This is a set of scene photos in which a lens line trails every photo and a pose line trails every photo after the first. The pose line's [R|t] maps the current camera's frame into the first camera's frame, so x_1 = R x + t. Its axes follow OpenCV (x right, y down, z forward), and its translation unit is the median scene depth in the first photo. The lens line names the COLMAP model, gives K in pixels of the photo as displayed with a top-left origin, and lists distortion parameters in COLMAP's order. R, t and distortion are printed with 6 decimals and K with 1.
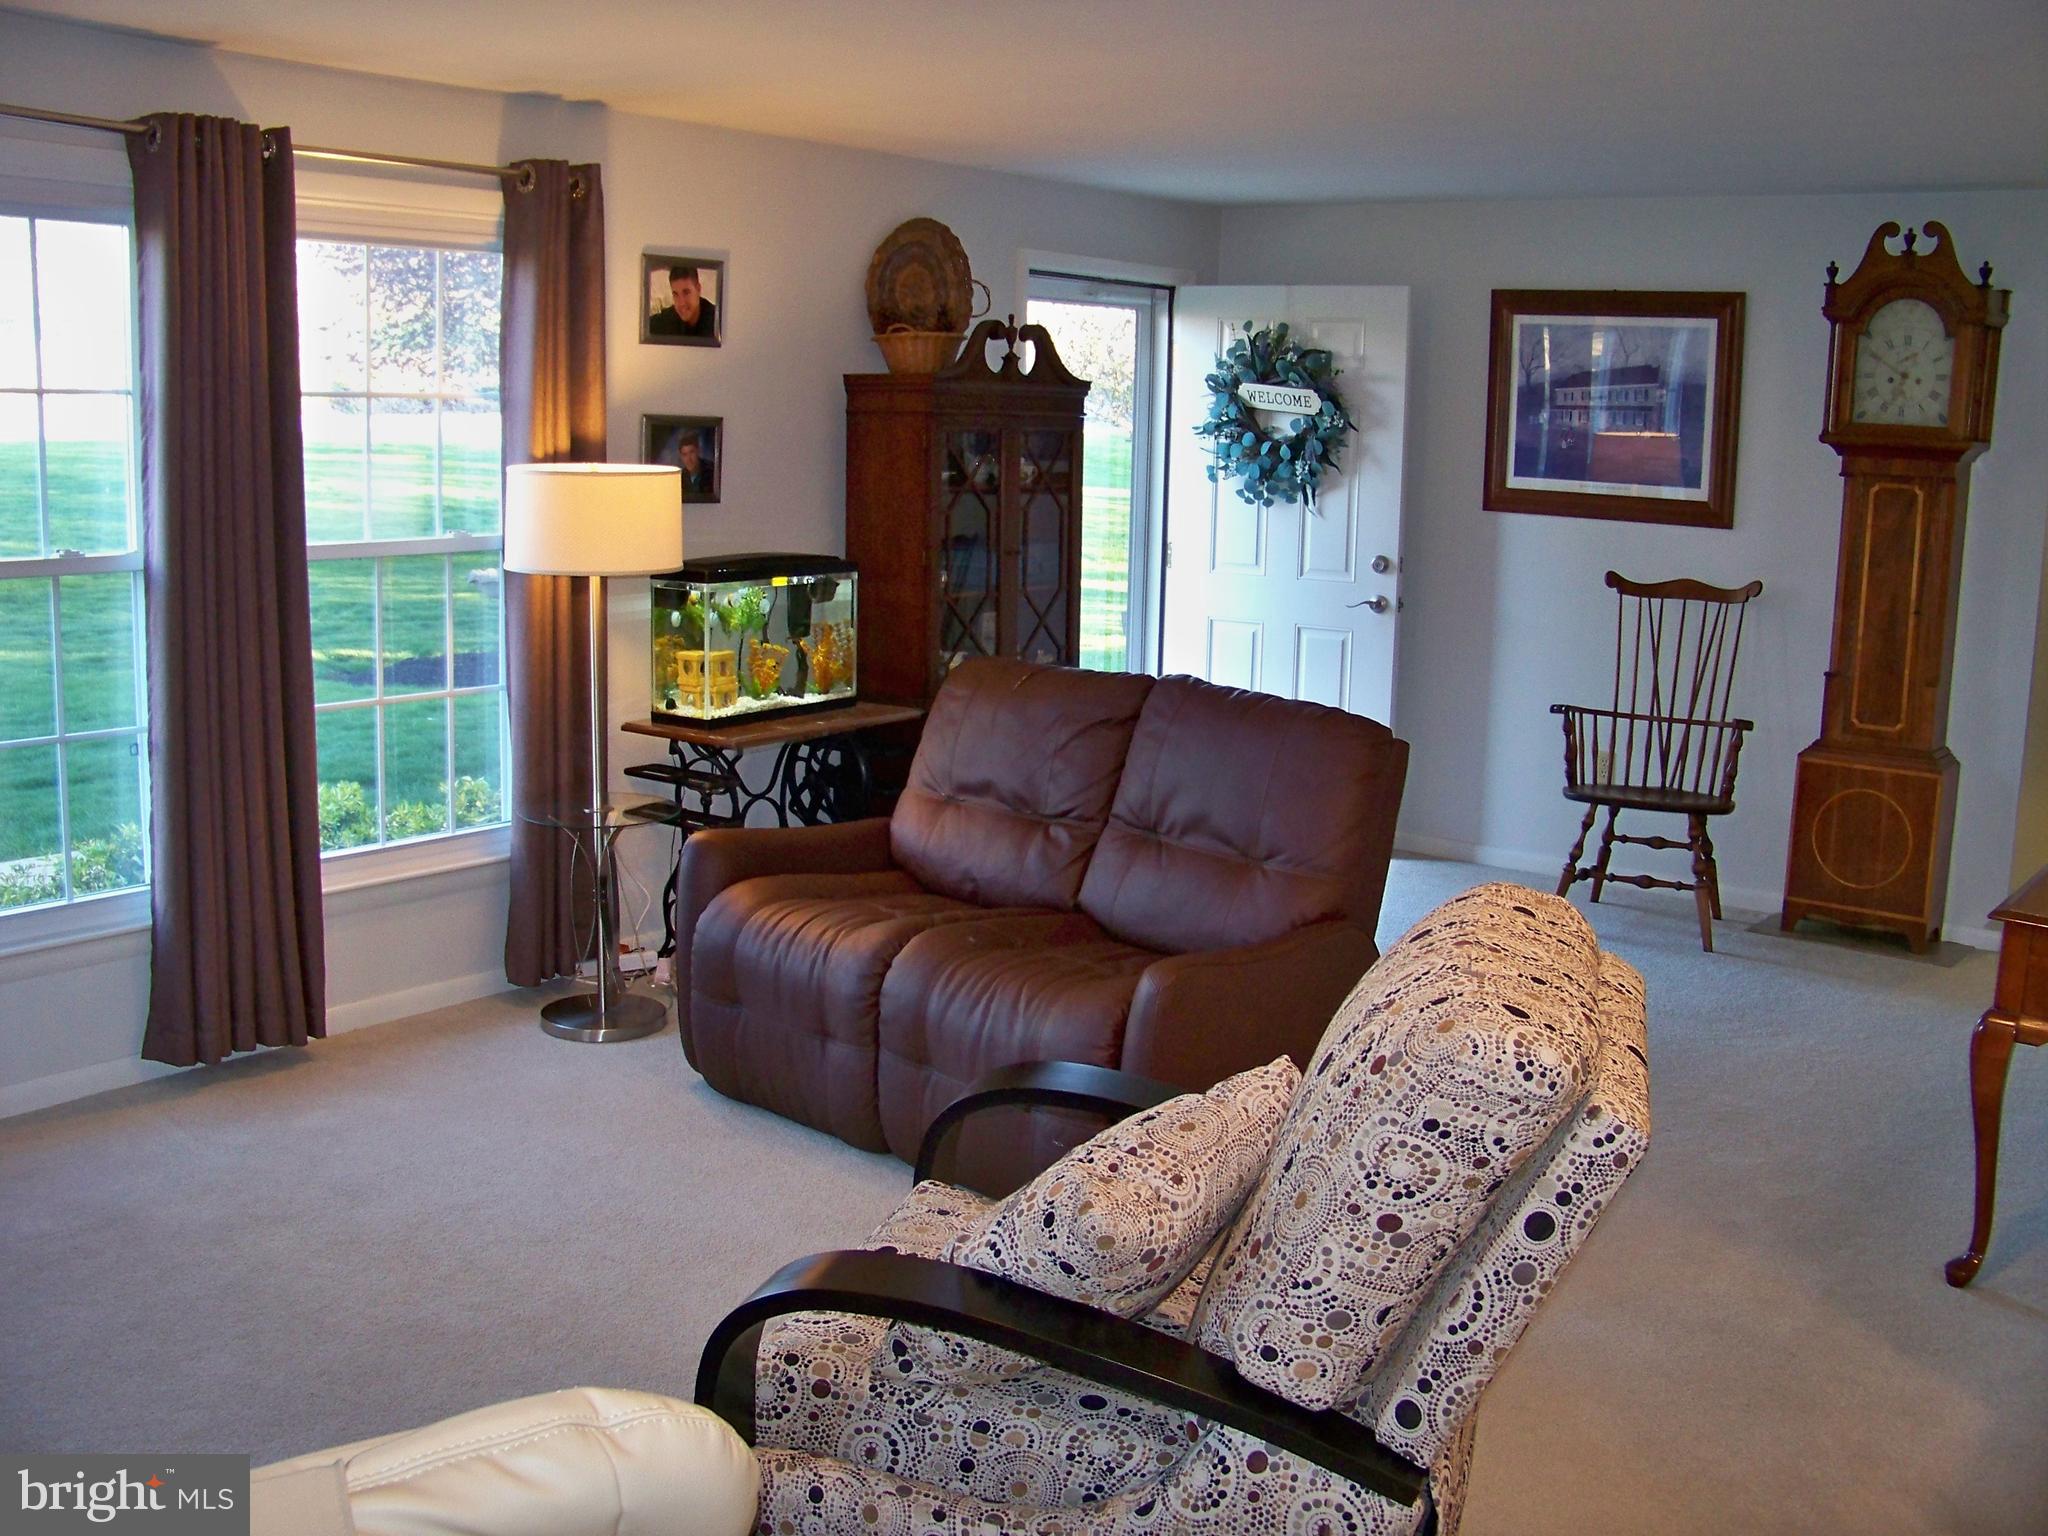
lens RADIAL K [[1966.5, 0, 1024.0], [0, 1966.5, 768.0], [0, 0, 1]] dist [-0.262196, 0.258716]
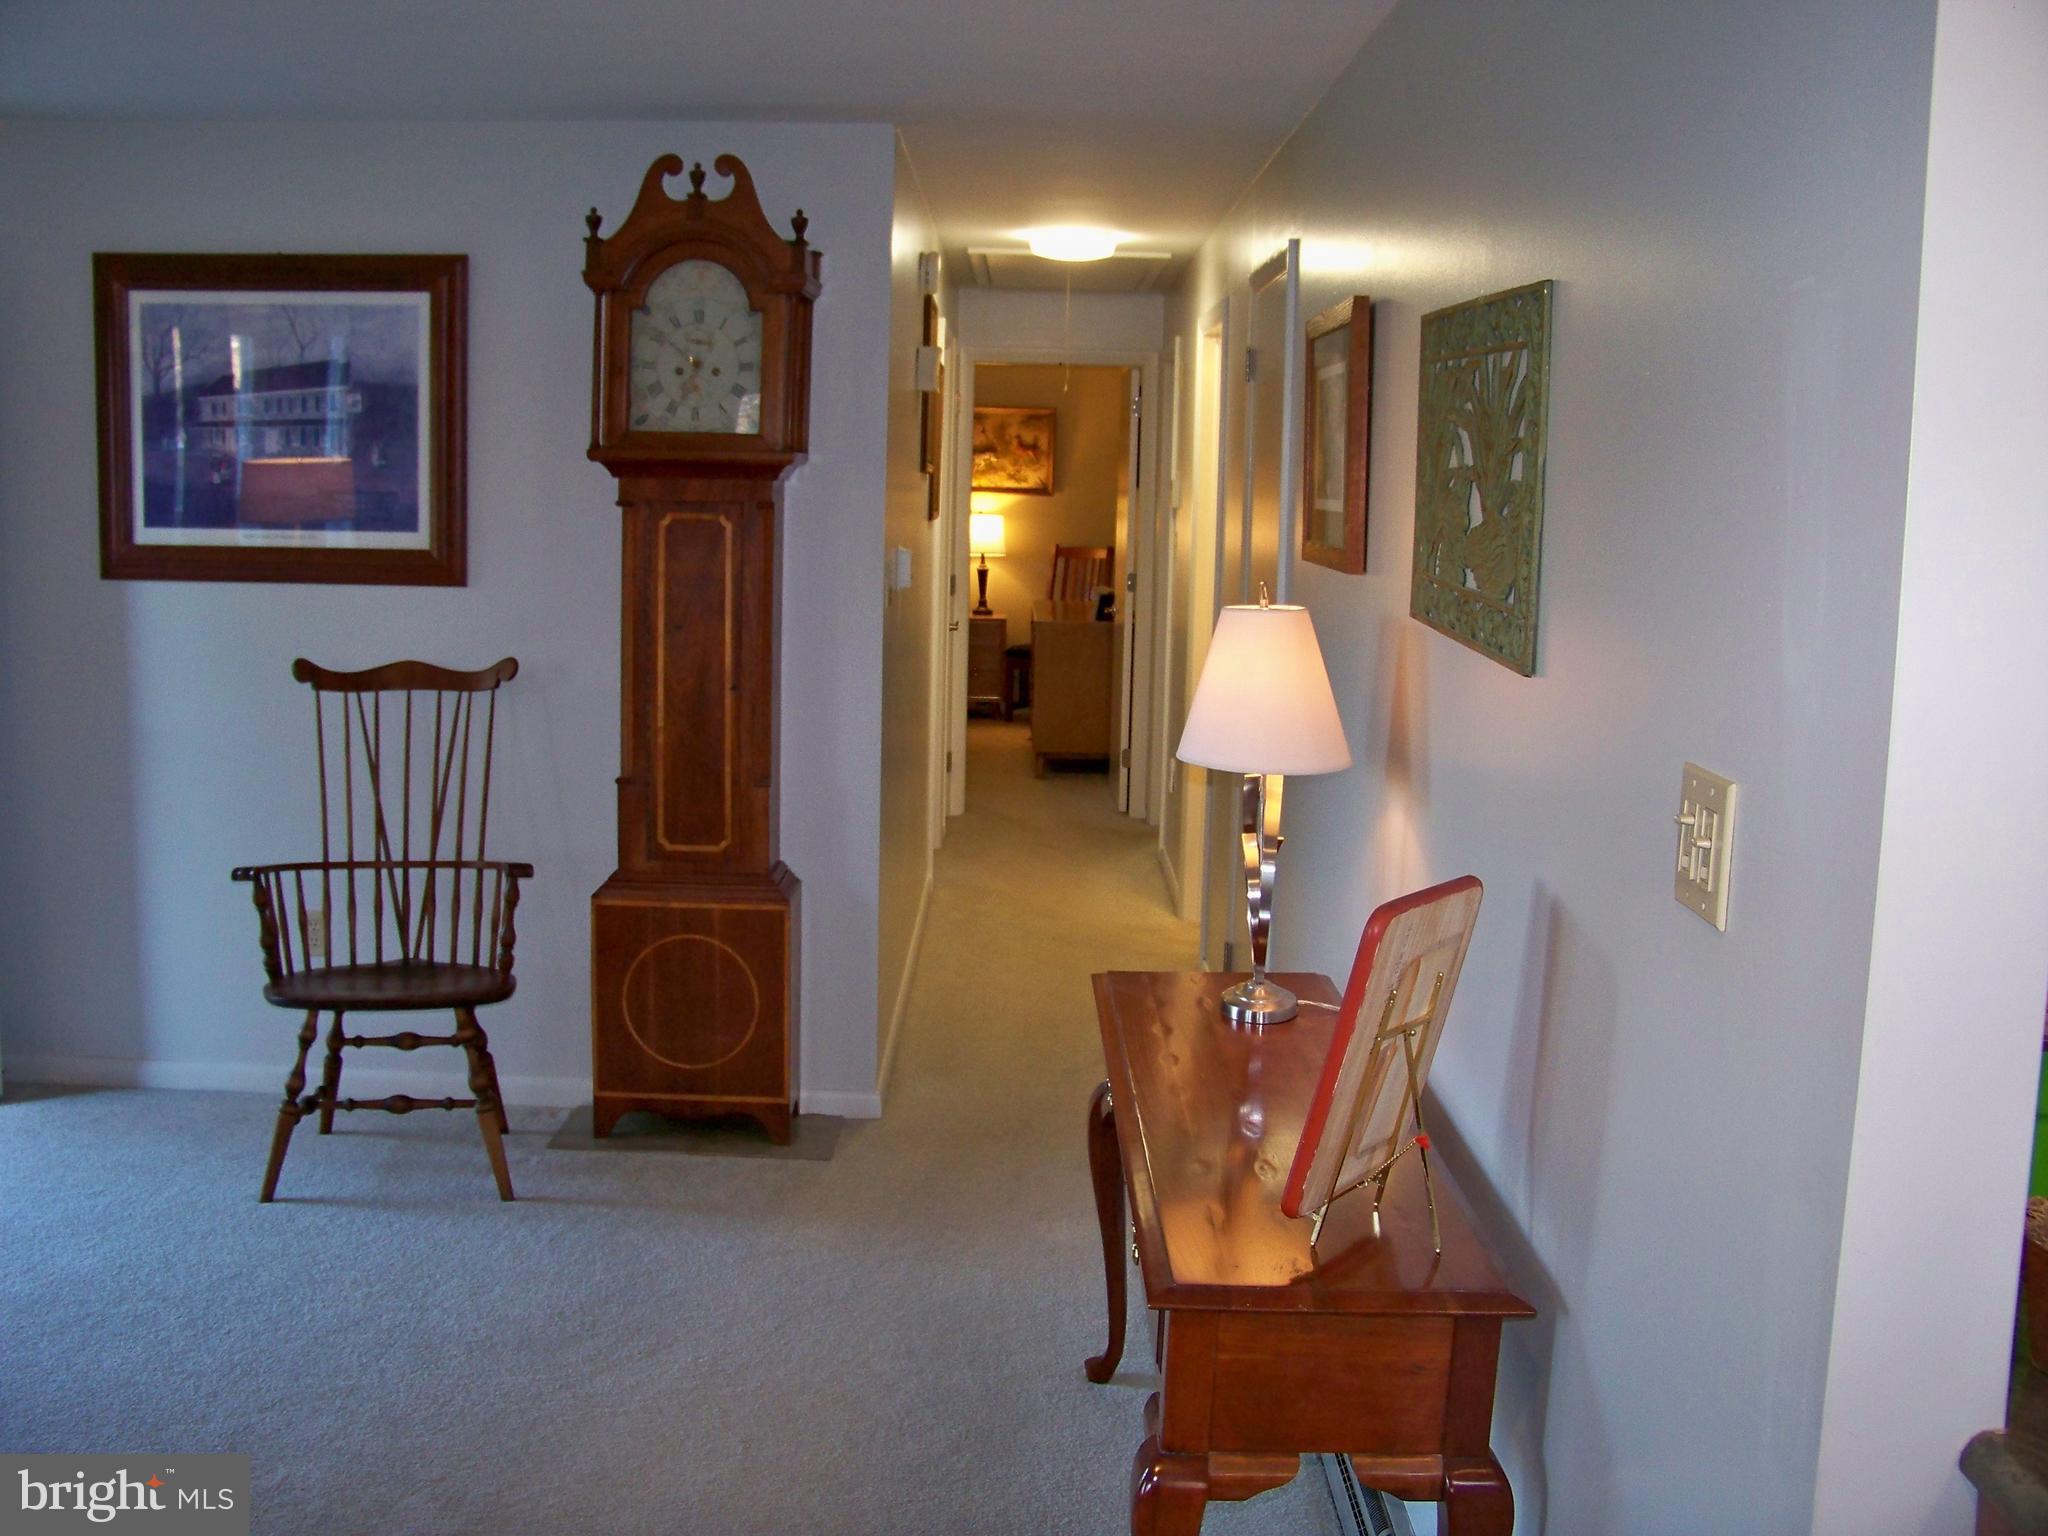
lens RADIAL K [[2051.5, 0, 1015.4], [0, 2051.5, 764.0], [0, 0, 1]] dist [-0.279374, 0.379499]
pose [[0.789737, -0.087674, 0.607148, 0.075177], [0.102016, 0.994723, 0.010945, -0.048992], [-0.604903, 0.053295, 0.794513, 0.293115]]
